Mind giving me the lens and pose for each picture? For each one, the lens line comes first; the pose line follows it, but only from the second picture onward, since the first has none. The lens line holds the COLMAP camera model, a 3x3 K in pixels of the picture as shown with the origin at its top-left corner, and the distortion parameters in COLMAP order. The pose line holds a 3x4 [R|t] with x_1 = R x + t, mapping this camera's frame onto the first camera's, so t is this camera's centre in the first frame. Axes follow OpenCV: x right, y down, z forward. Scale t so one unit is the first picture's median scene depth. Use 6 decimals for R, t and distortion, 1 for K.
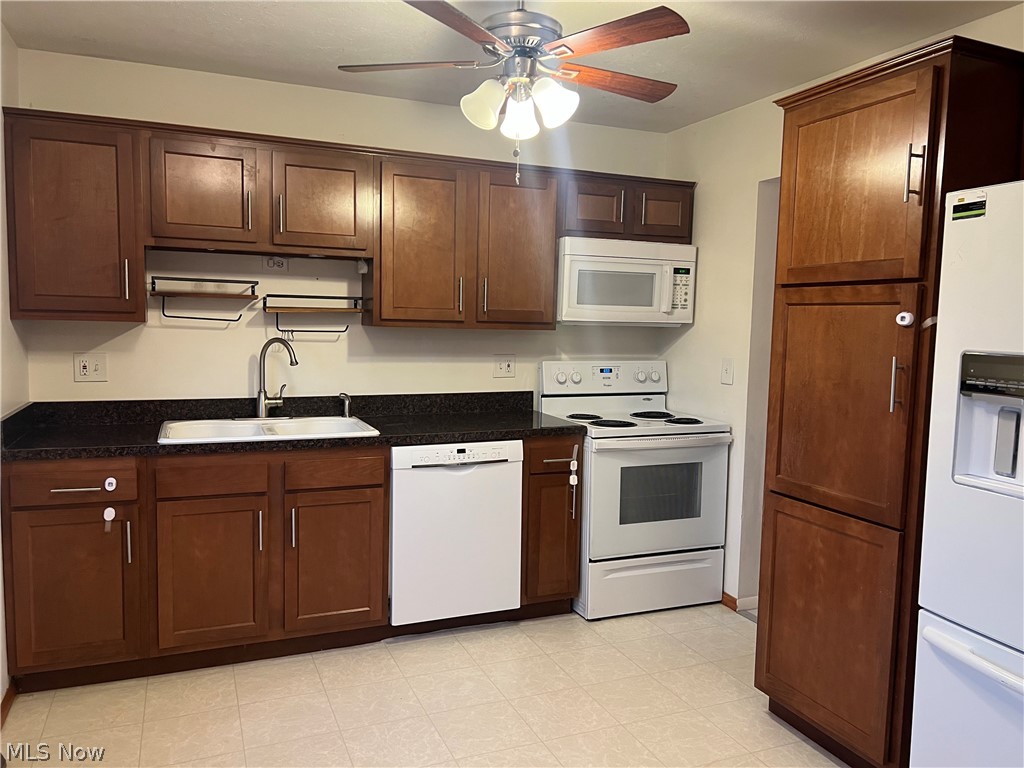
lens RADIAL K [[765.0, 0, 508.7], [0, 765.0, 394.5], [0, 0, 1]] dist [0.023106, -0.005027]
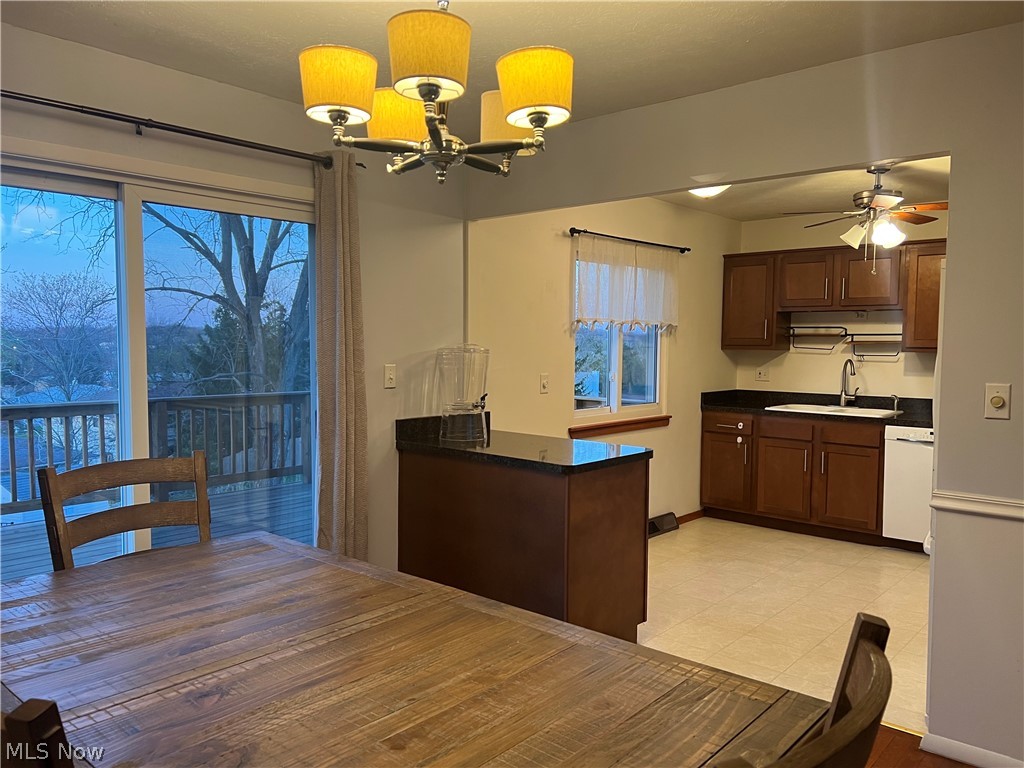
lens RADIAL K [[769.9, 0, 513.9], [0, 769.9, 390.6], [0, 0, 1]] dist [0.056412, -0.054815]
pose [[0.436741, 0.041259, -0.898641, 0.912703], [-0.089453, 0.995988, 0.002254, 0.057314], [0.895129, 0.079402, 0.438680, -0.412044]]
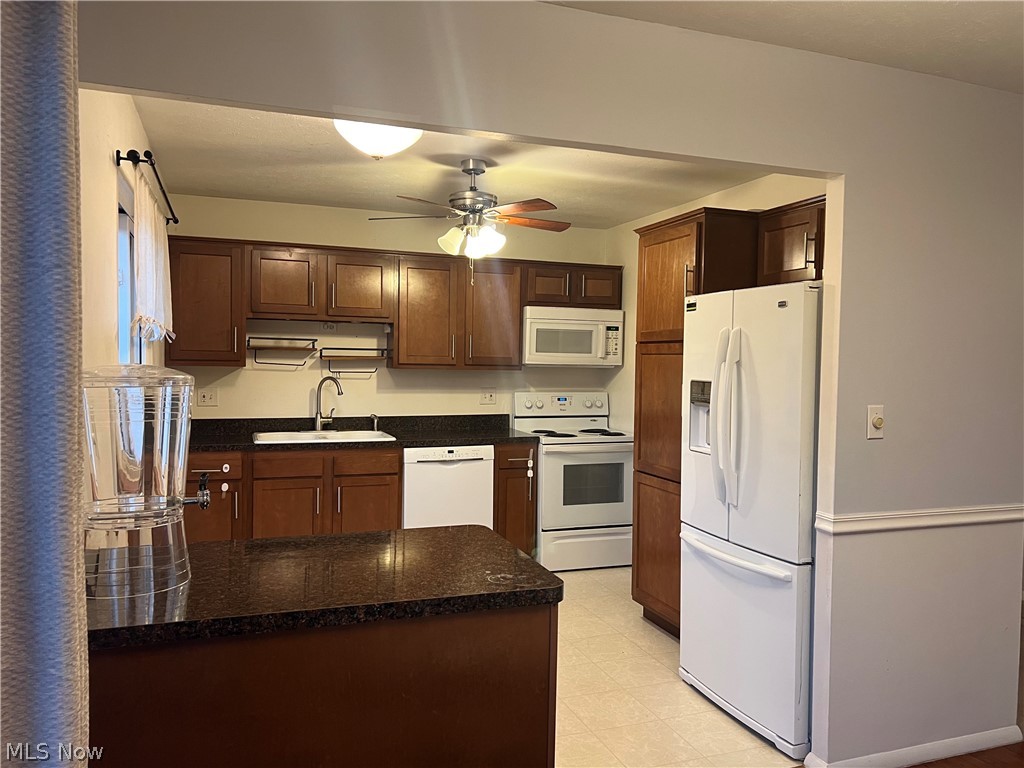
lens RADIAL K [[769.9, 0, 513.9], [0, 769.9, 390.6], [0, 0, 1]] dist [0.056412, -0.054815]
pose [[0.998919, -0.004148, -0.046310, 0.124123], [0.001389, 0.998230, -0.059452, 0.042222], [0.046475, 0.059323, 0.997156, -0.471628]]
